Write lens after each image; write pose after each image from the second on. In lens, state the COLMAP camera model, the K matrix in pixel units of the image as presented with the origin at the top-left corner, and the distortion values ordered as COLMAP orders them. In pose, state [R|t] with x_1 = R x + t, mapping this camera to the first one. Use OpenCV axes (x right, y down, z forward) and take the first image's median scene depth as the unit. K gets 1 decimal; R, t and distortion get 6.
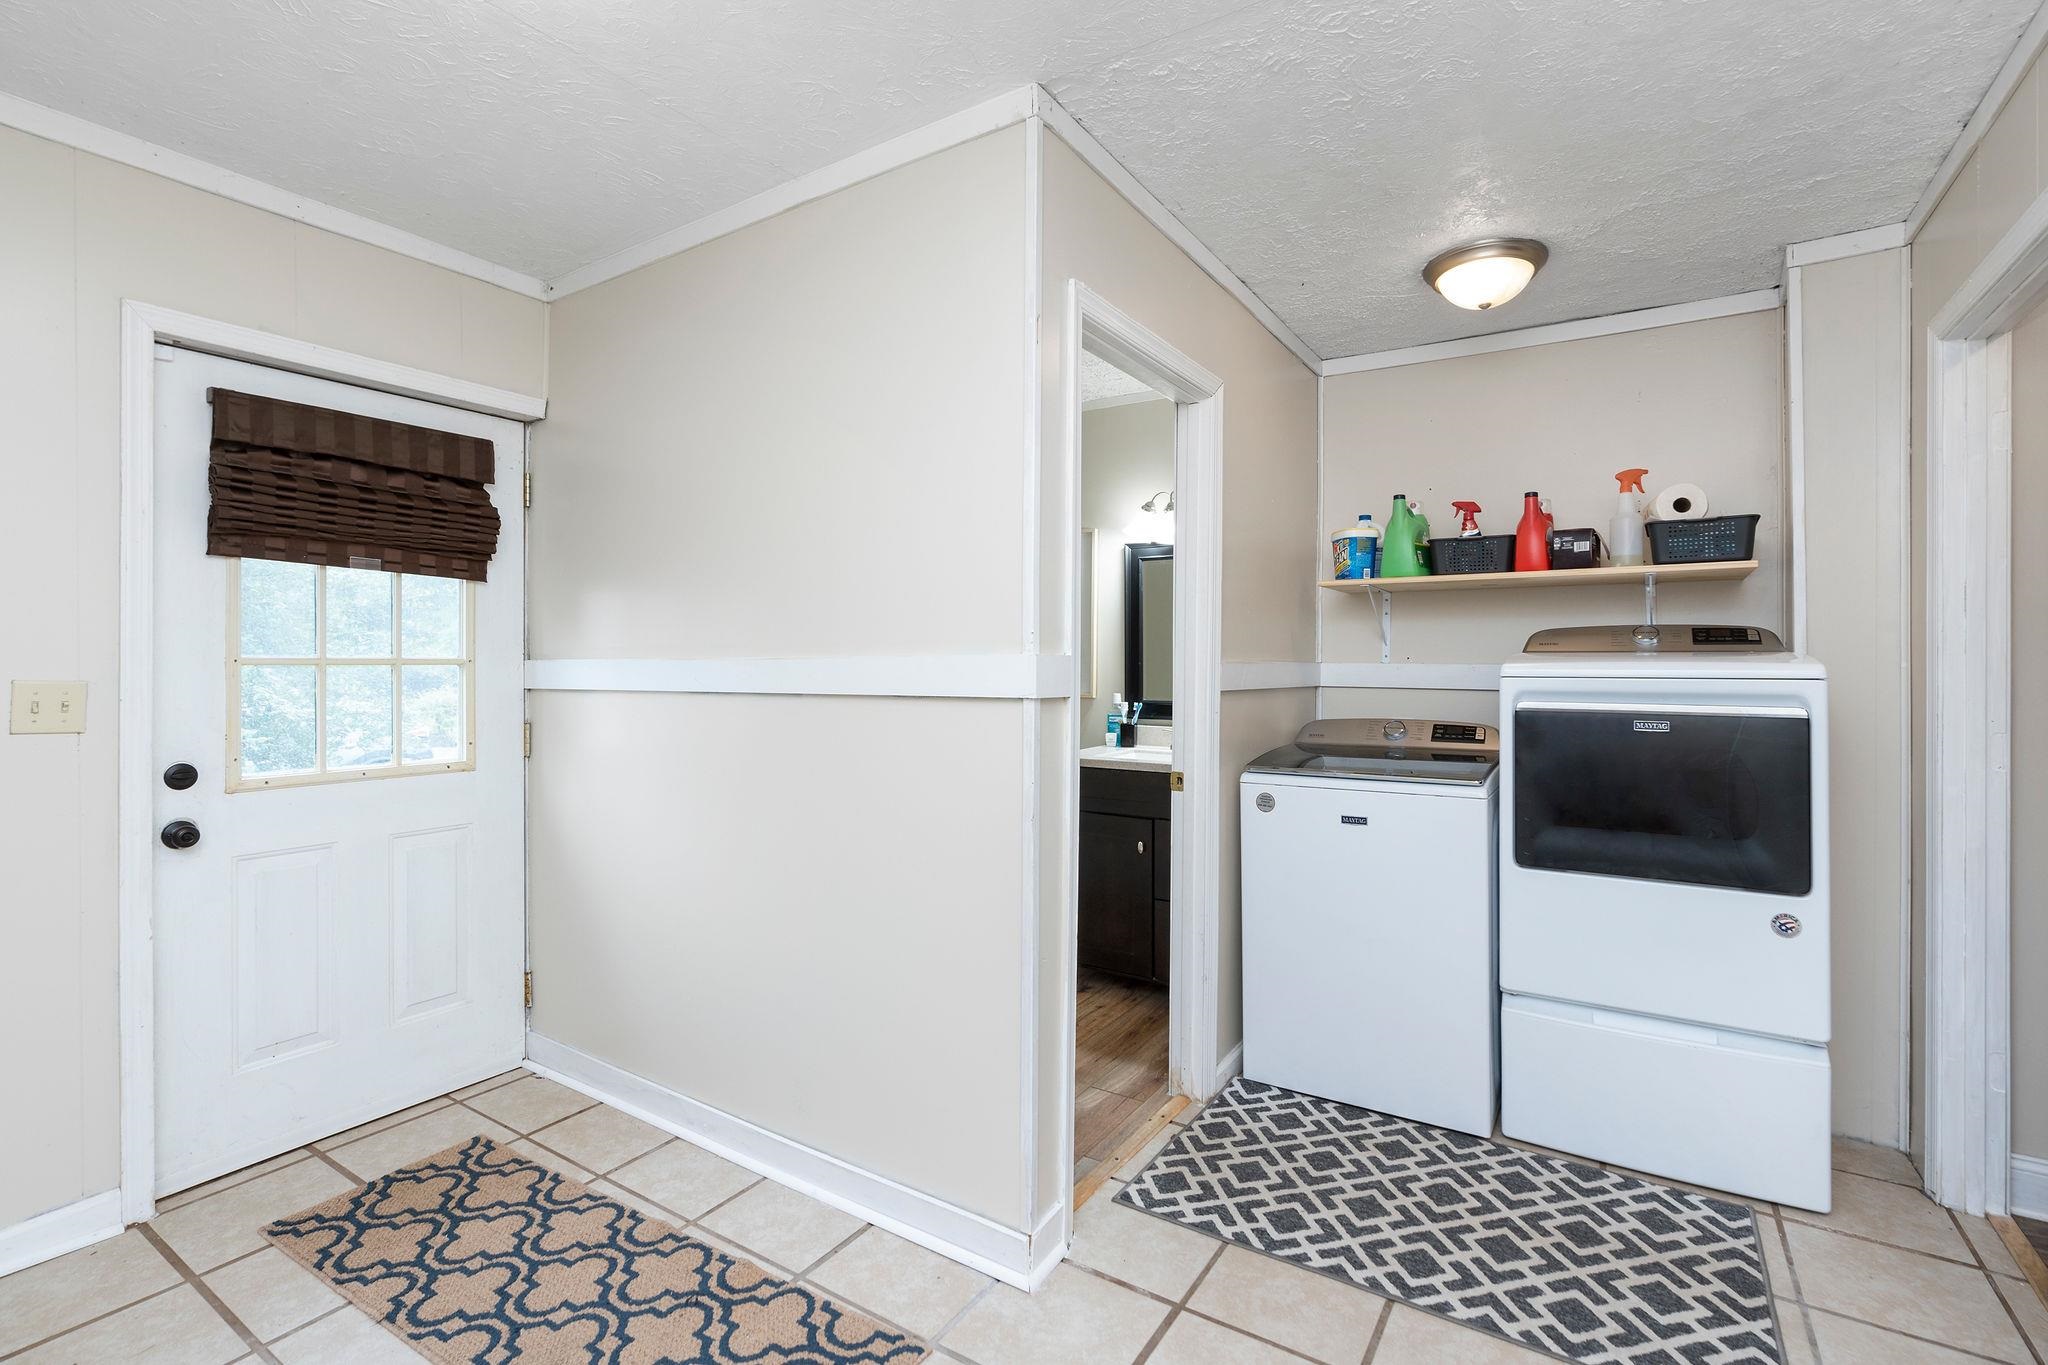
lens RADIAL K [[944.9, 0, 1019.8], [0, 944.9, 669.7], [0, 0, 1]] dist [-0.012881, 0.006035]
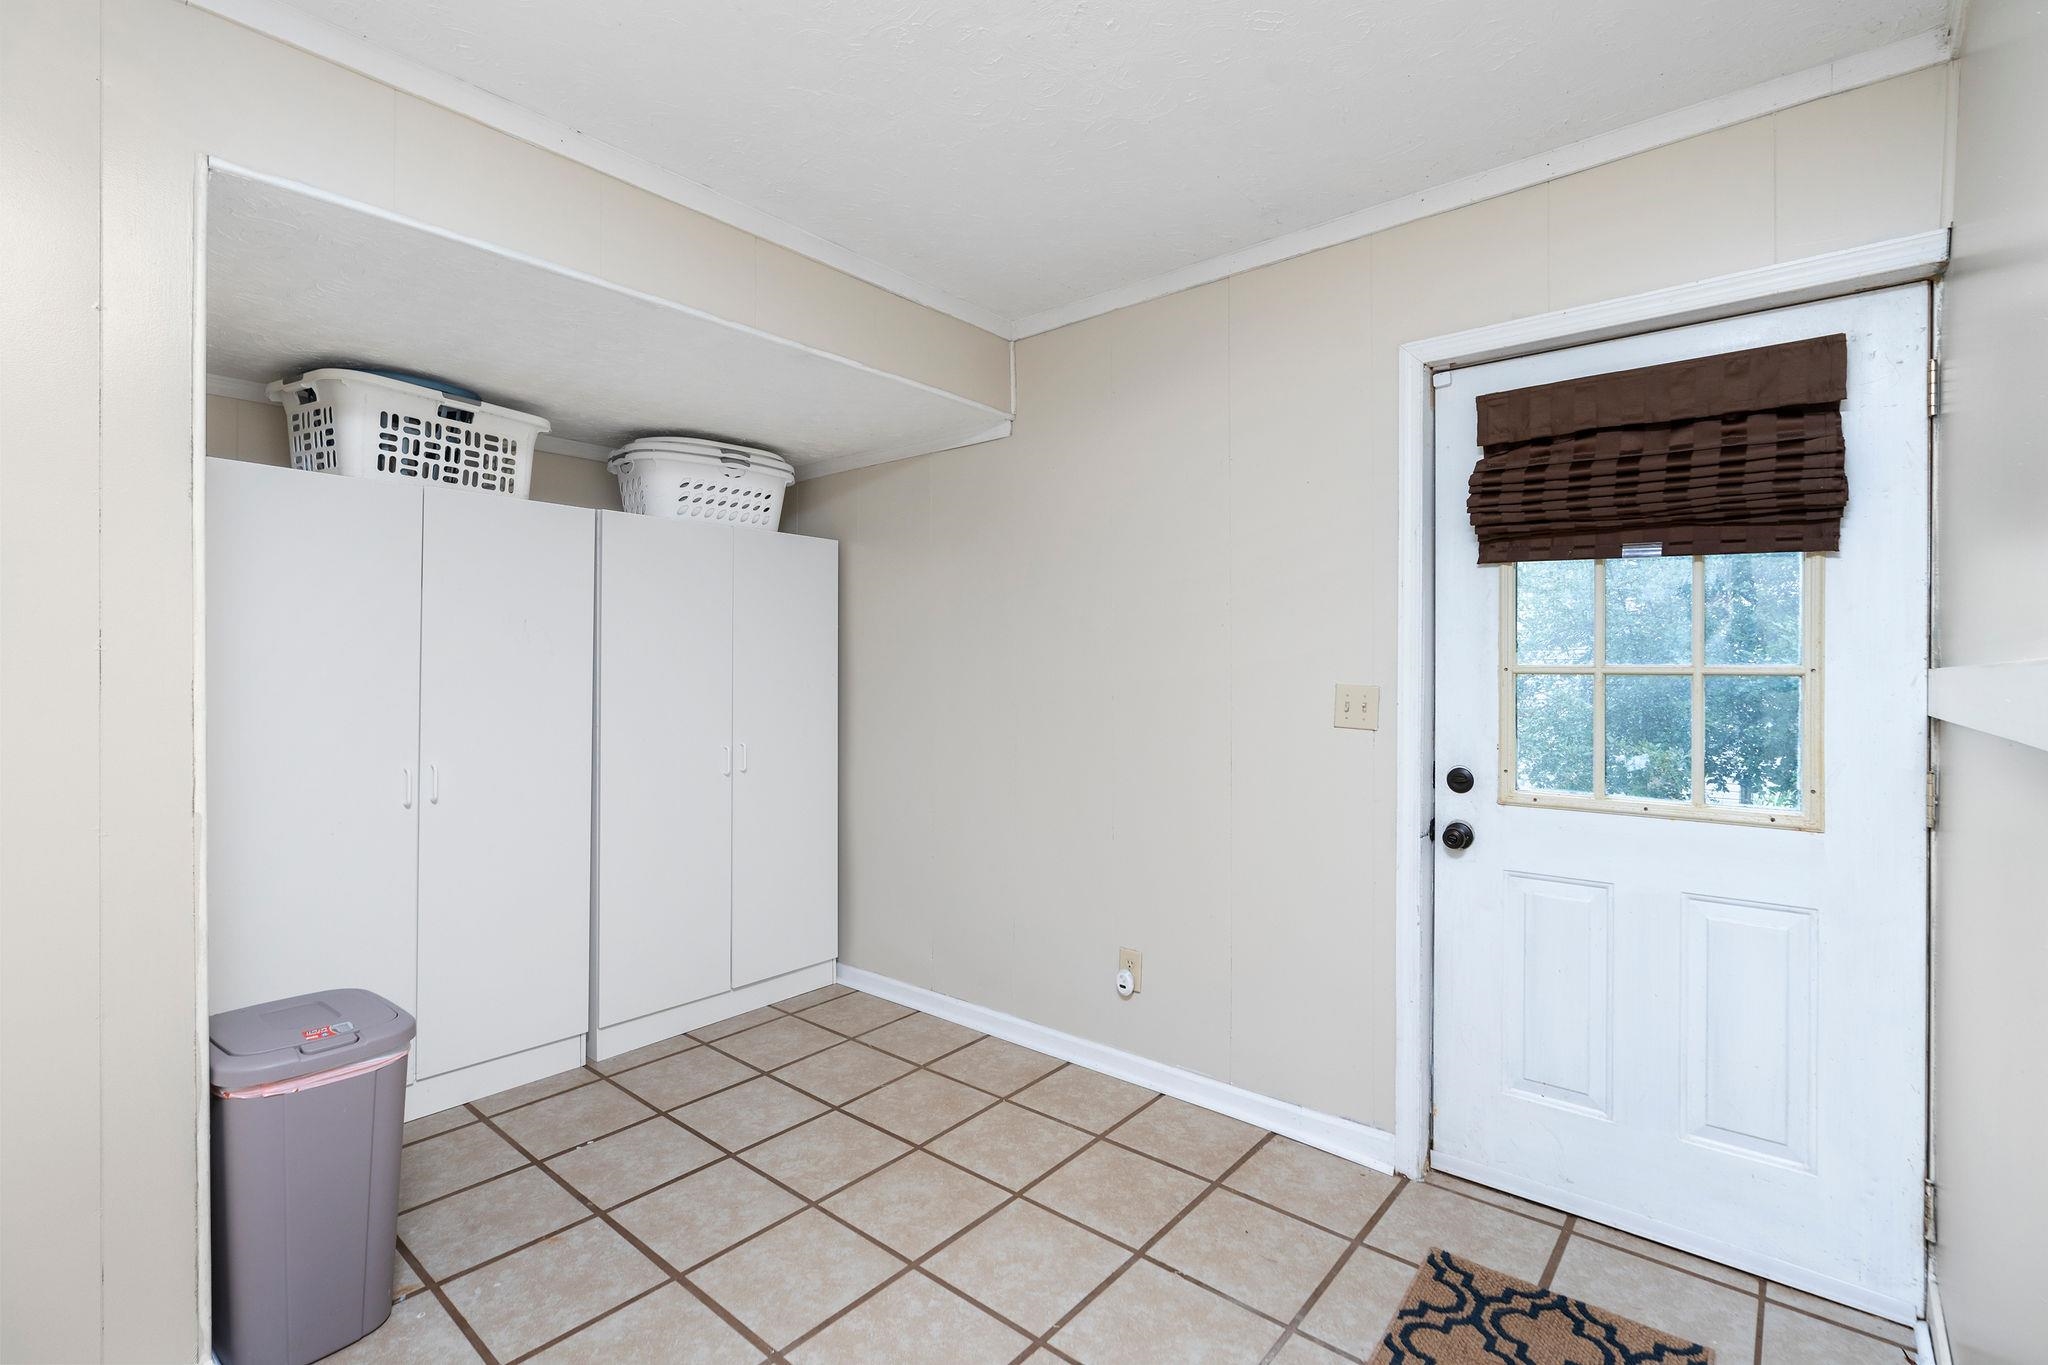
lens RADIAL K [[944.9, 0, 1019.3], [0, 944.9, 670.0], [0, 0, 1]] dist [-0.012881, 0.006035]
pose [[-0.141770, 0.008174, -0.989866, 0.194203], [-0.006350, 0.999938, 0.009167, -0.013815], [0.989879, 0.007585, -0.141709, 0.617825]]
